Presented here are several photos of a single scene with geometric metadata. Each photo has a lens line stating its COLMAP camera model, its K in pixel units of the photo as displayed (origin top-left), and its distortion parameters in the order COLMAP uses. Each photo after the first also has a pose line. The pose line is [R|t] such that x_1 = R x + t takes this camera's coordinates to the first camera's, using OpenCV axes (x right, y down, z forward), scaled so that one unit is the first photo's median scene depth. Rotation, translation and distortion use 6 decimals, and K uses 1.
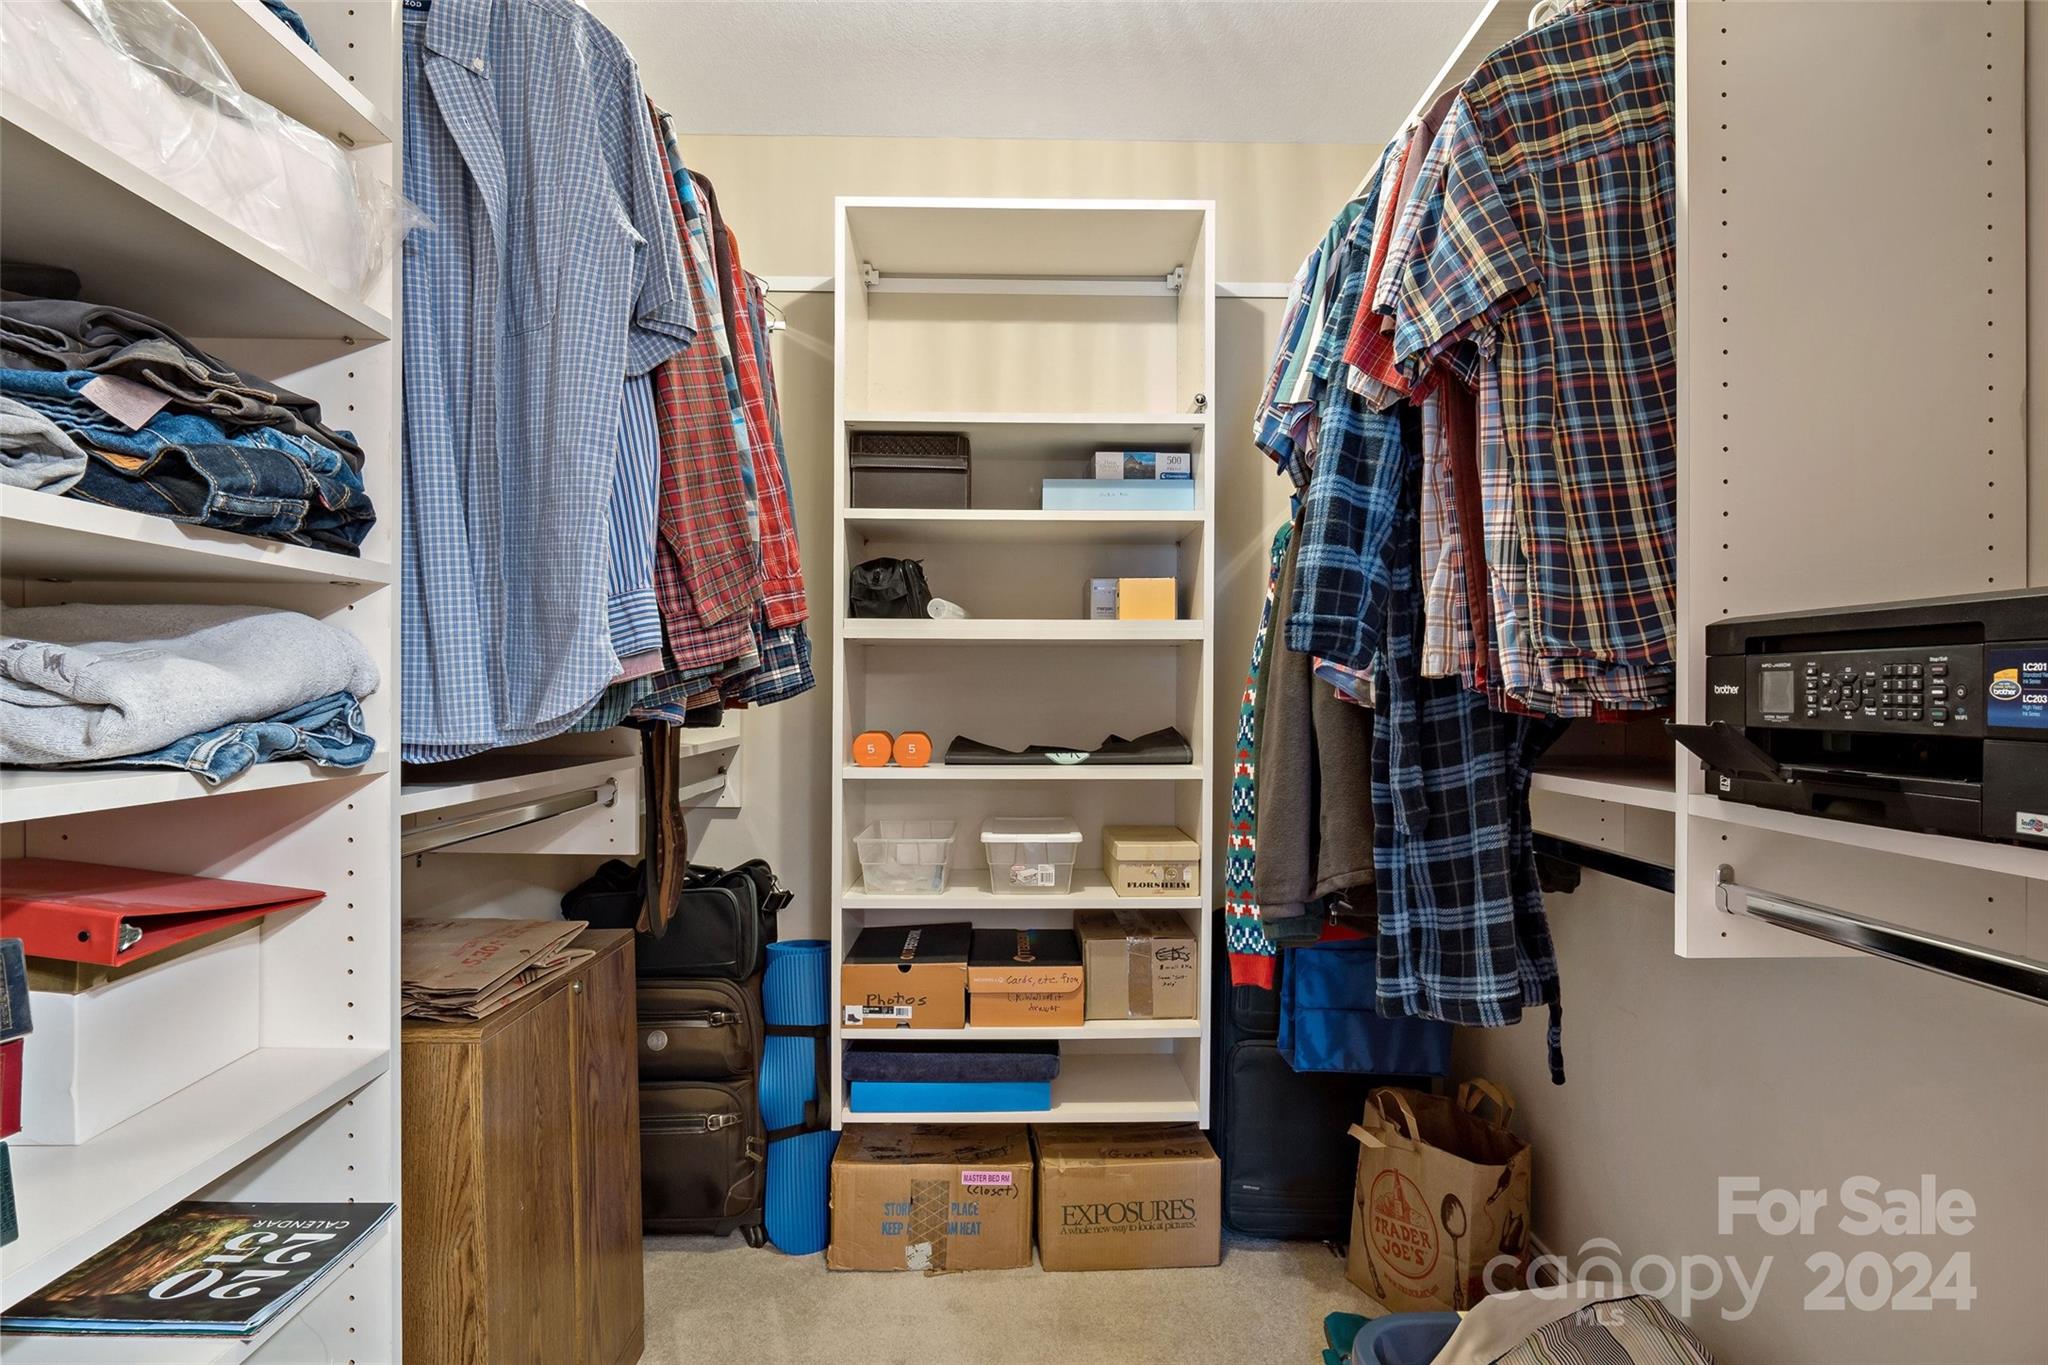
lens RADIAL K [[1107.2, 0, 1024.0], [0, 1107.2, 682.5], [0, 0, 1]] dist [-0.028651, -0.000708]
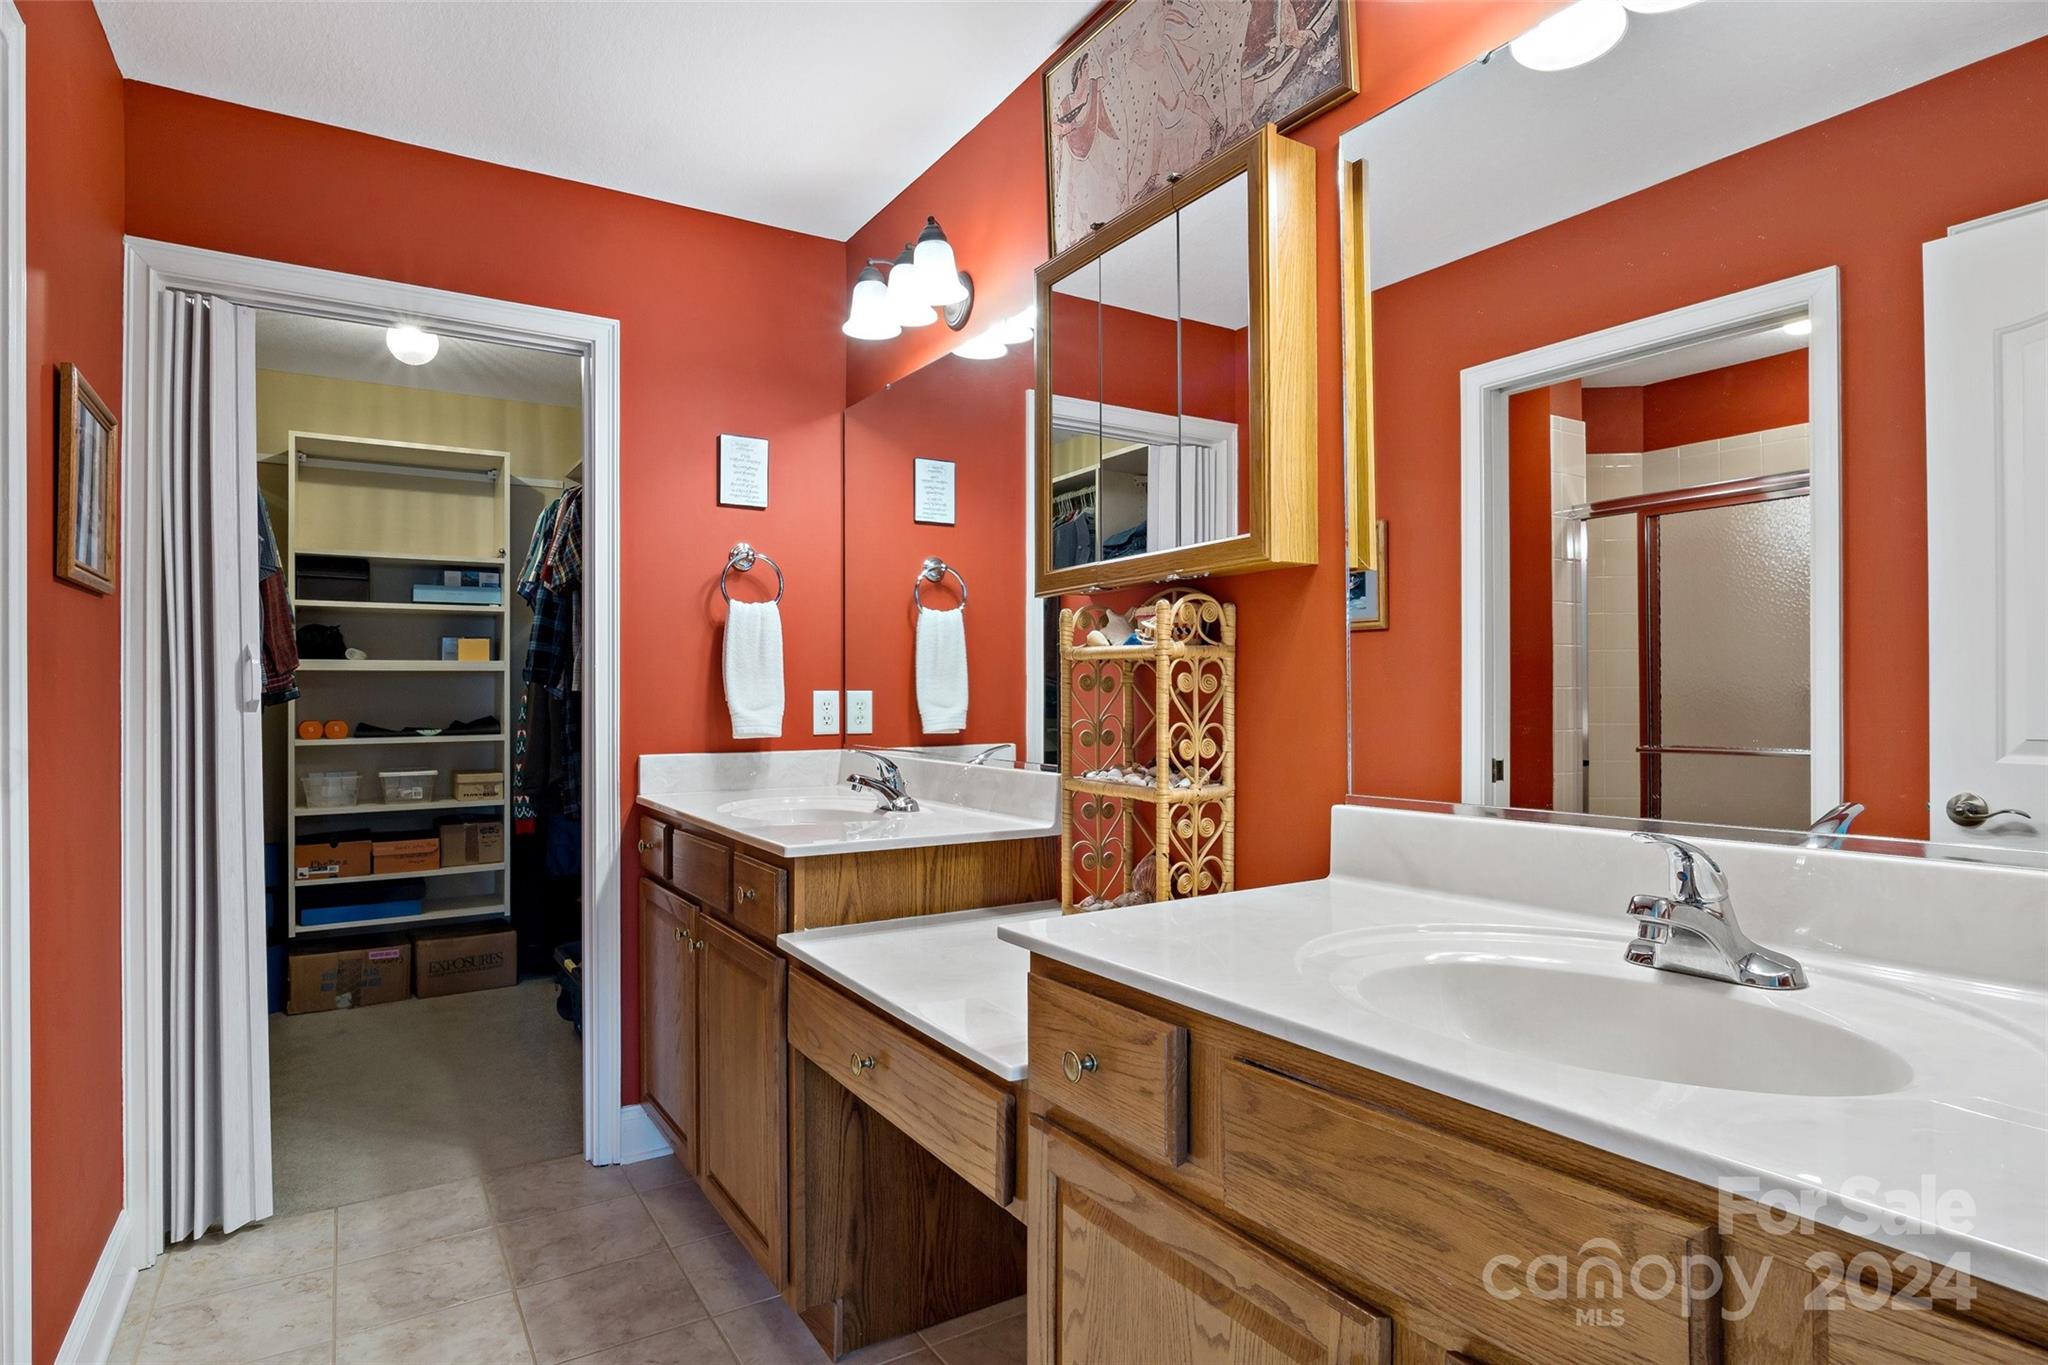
lens RADIAL K [[1107.2, 0, 1024.0], [0, 1107.2, 682.5], [0, 0, 1]] dist [-0.028651, -0.000708]
pose [[0.857815, -0.005410, 0.513931, -0.054123], [0.005736, 0.999983, 0.000951, -0.013869], [-0.513927, 0.002132, 0.857831, -1.177052]]
